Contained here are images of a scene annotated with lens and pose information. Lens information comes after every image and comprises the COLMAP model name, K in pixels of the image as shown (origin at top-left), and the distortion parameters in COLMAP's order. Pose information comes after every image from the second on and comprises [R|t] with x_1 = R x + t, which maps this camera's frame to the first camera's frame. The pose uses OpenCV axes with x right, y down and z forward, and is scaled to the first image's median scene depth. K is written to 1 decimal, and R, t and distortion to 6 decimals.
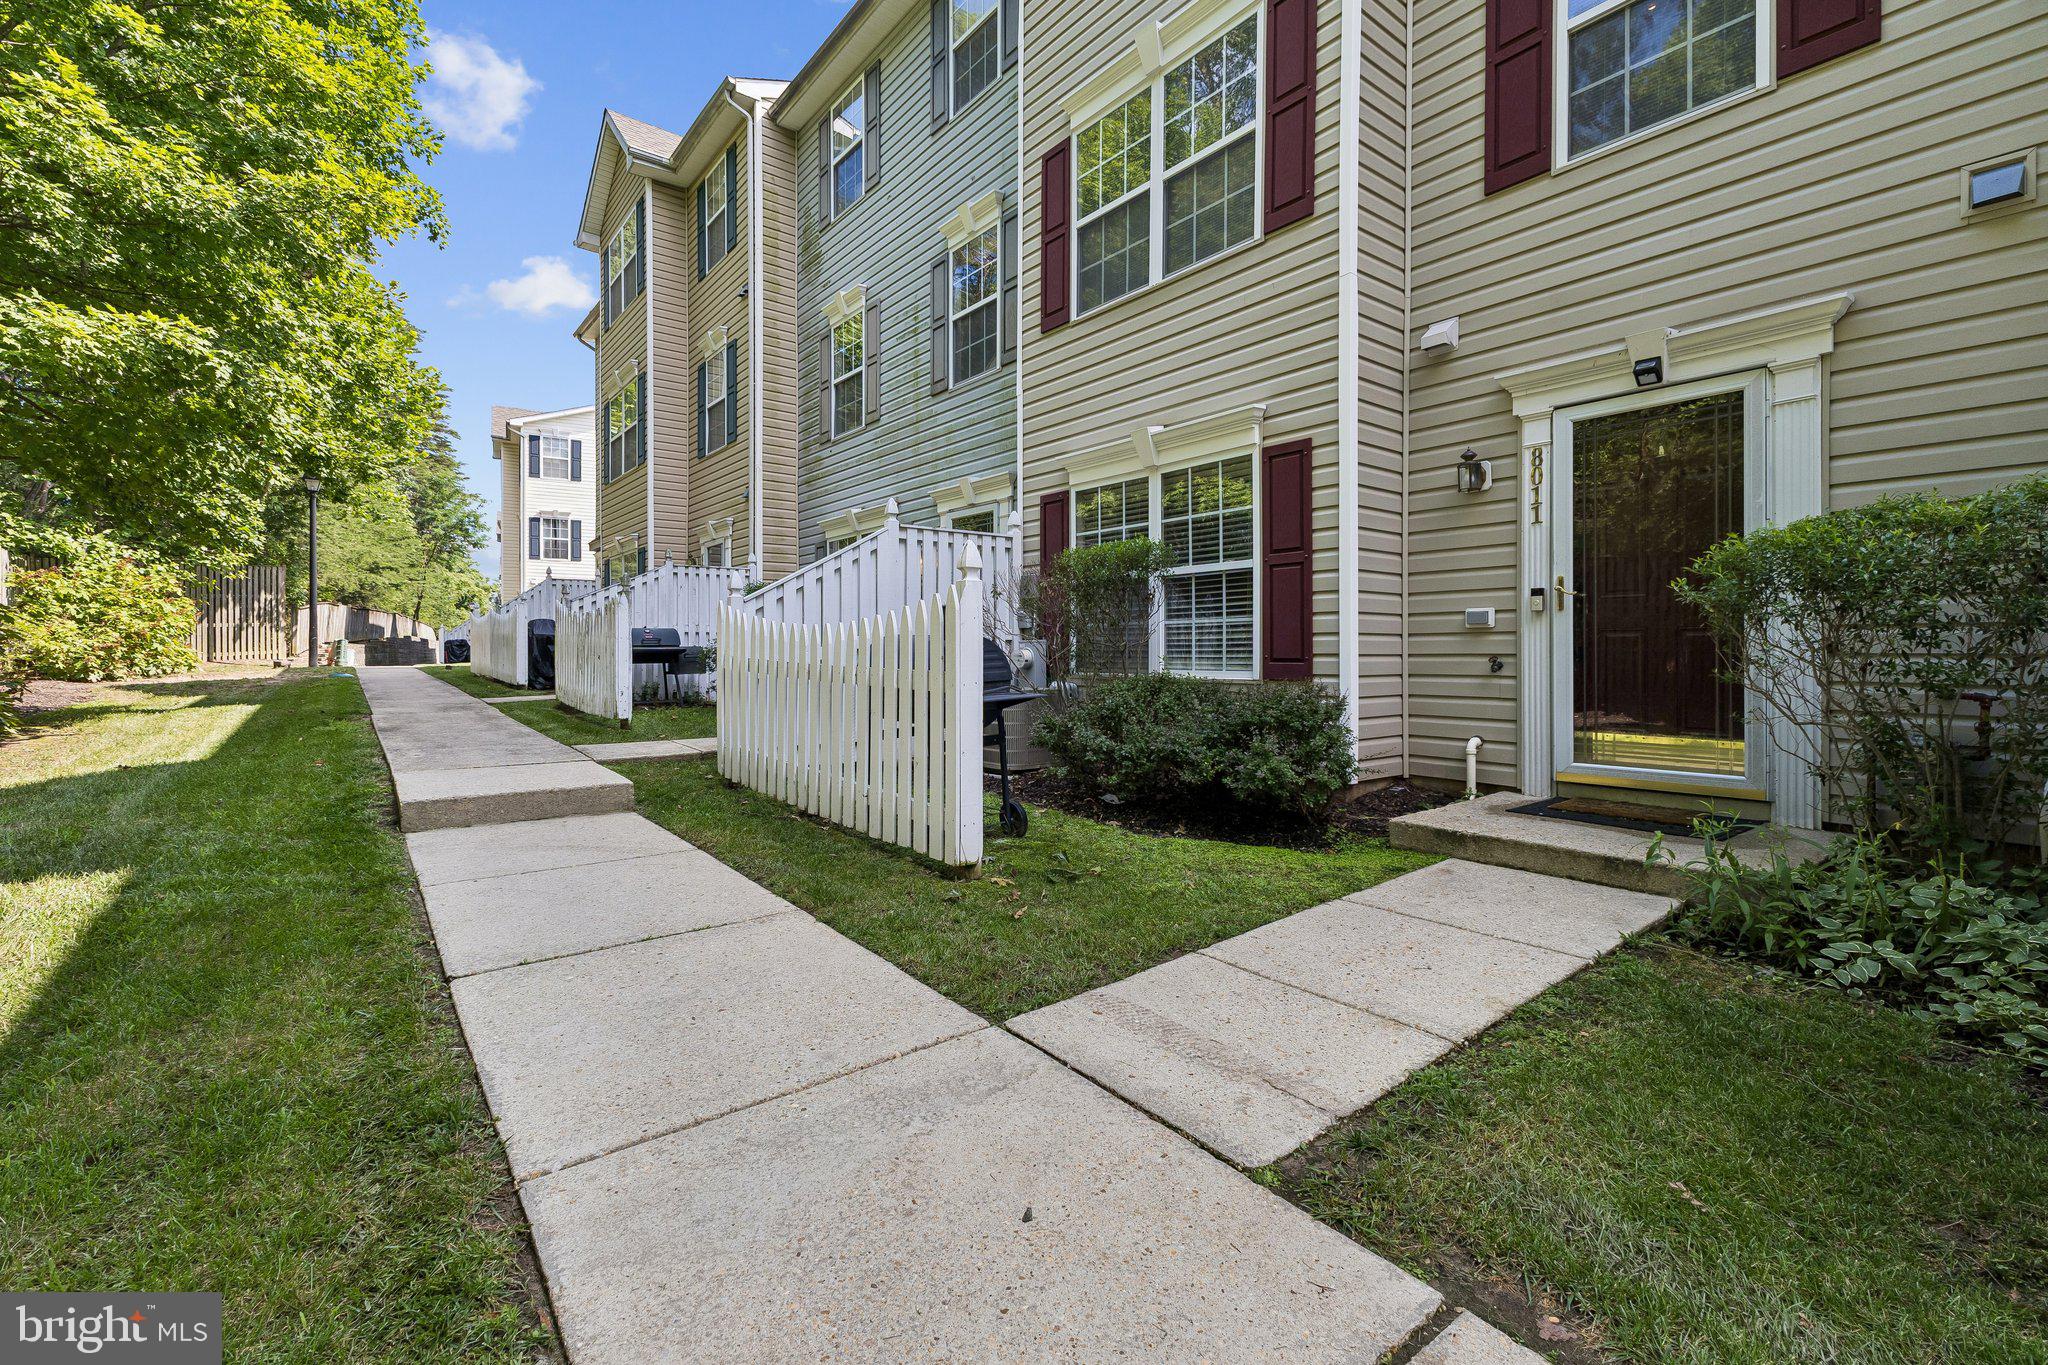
lens RADIAL K [[923.5, 0, 1025.2], [0, 923.5, 617.7], [0, 0, 1]] dist [0.022888, -0.000183]
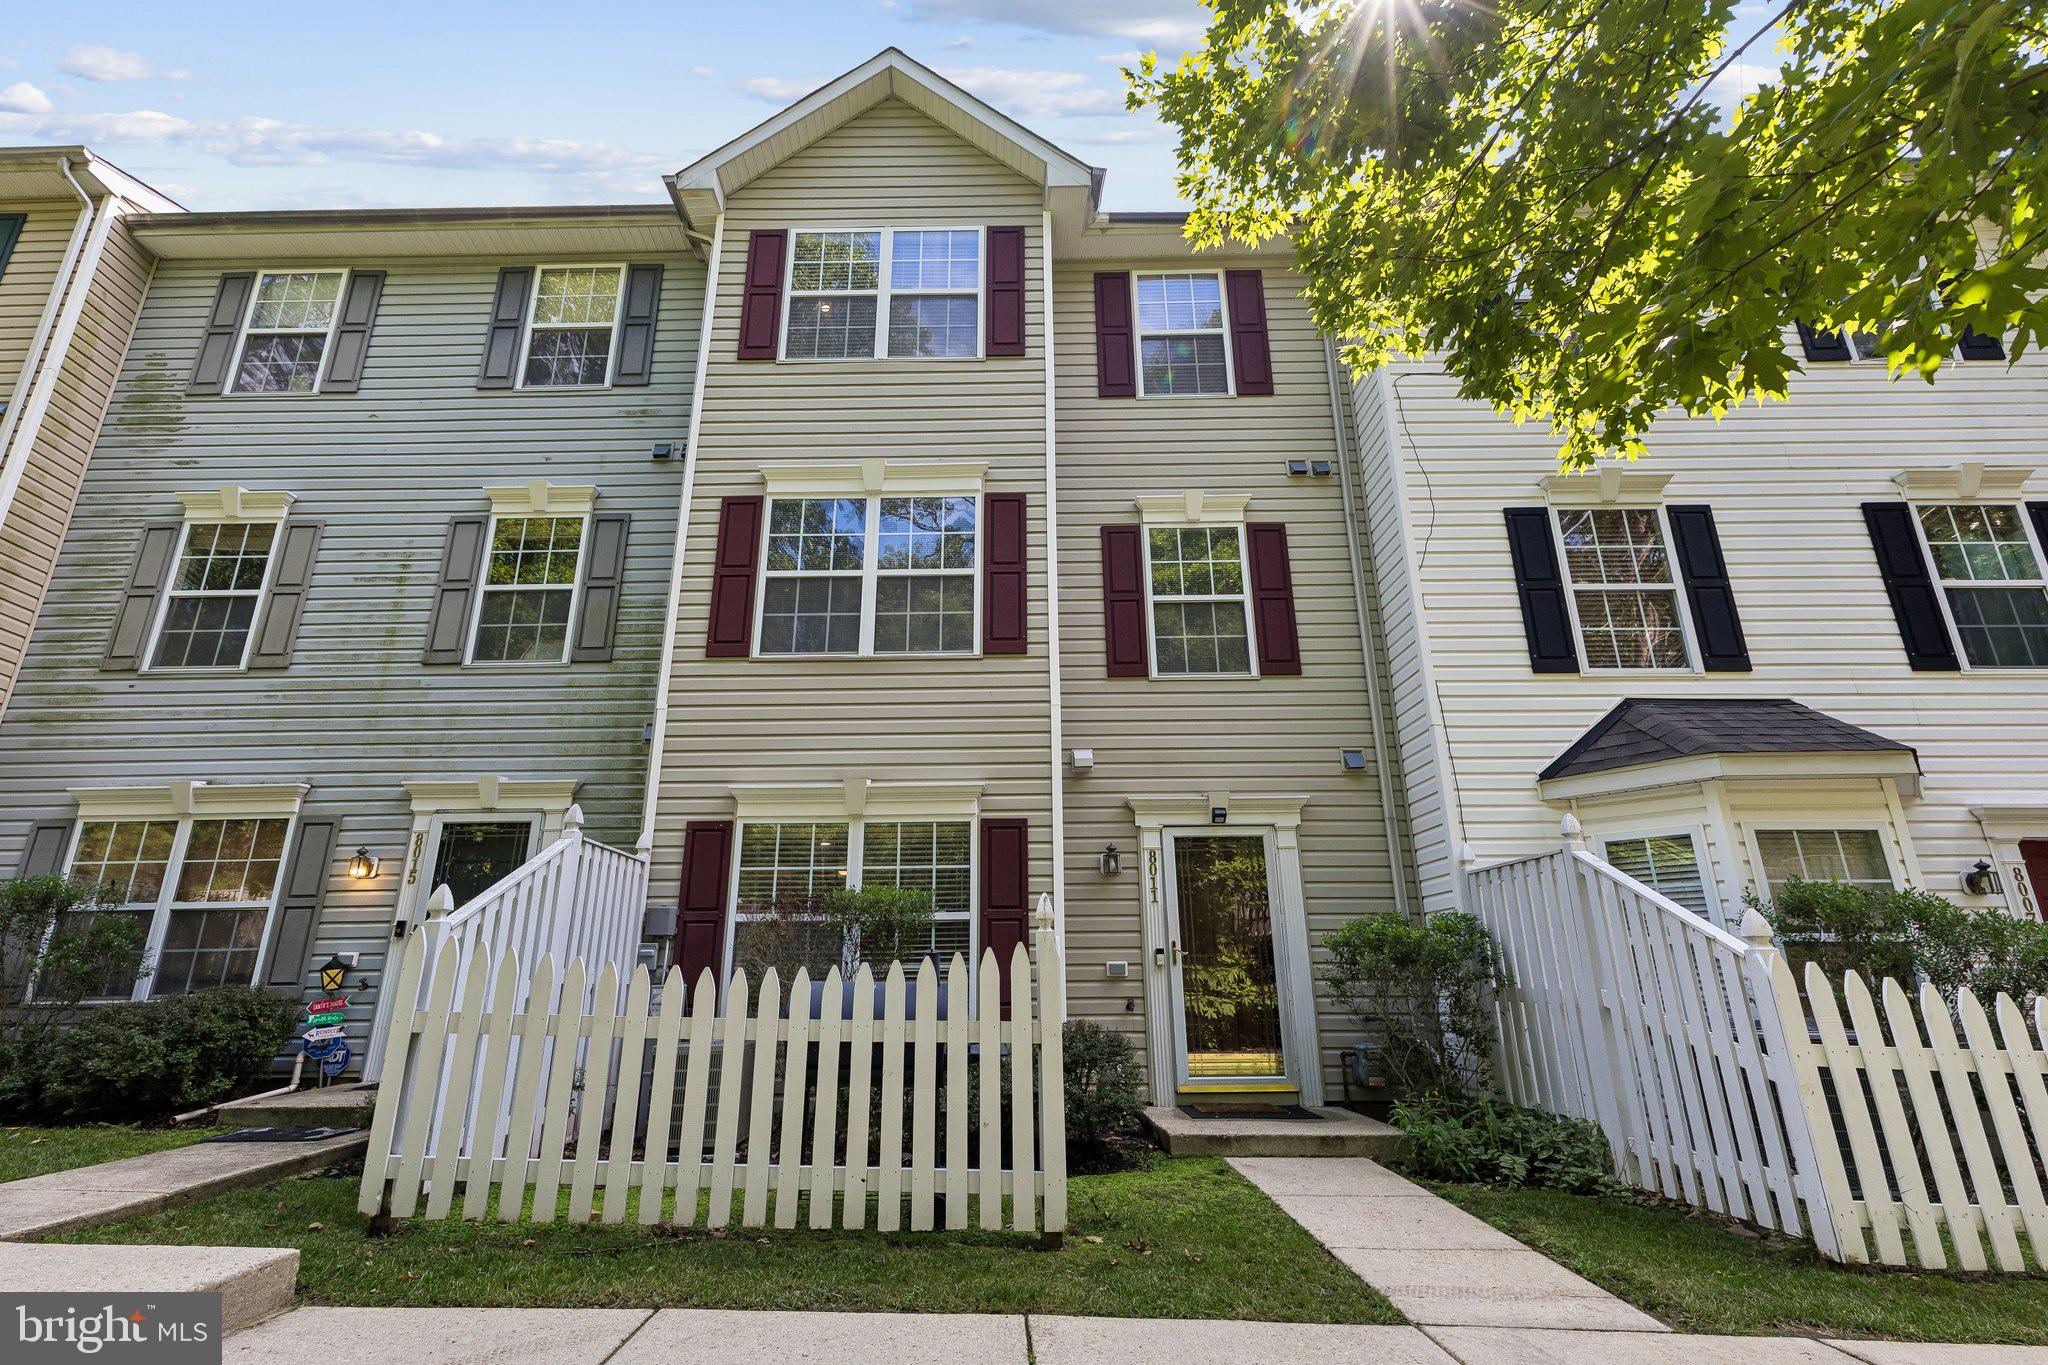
lens RADIAL K [[885.9, 0, 1015.0], [0, 885.9, 677.5], [0, 0, 1]] dist [0.010211, -0.000148]
pose [[0.623387, 0.256457, 0.738660, -0.615102], [-0.023429, 0.950385, -0.310194, 0.000754], [-0.781563, 0.176064, 0.598466, 0.233279]]
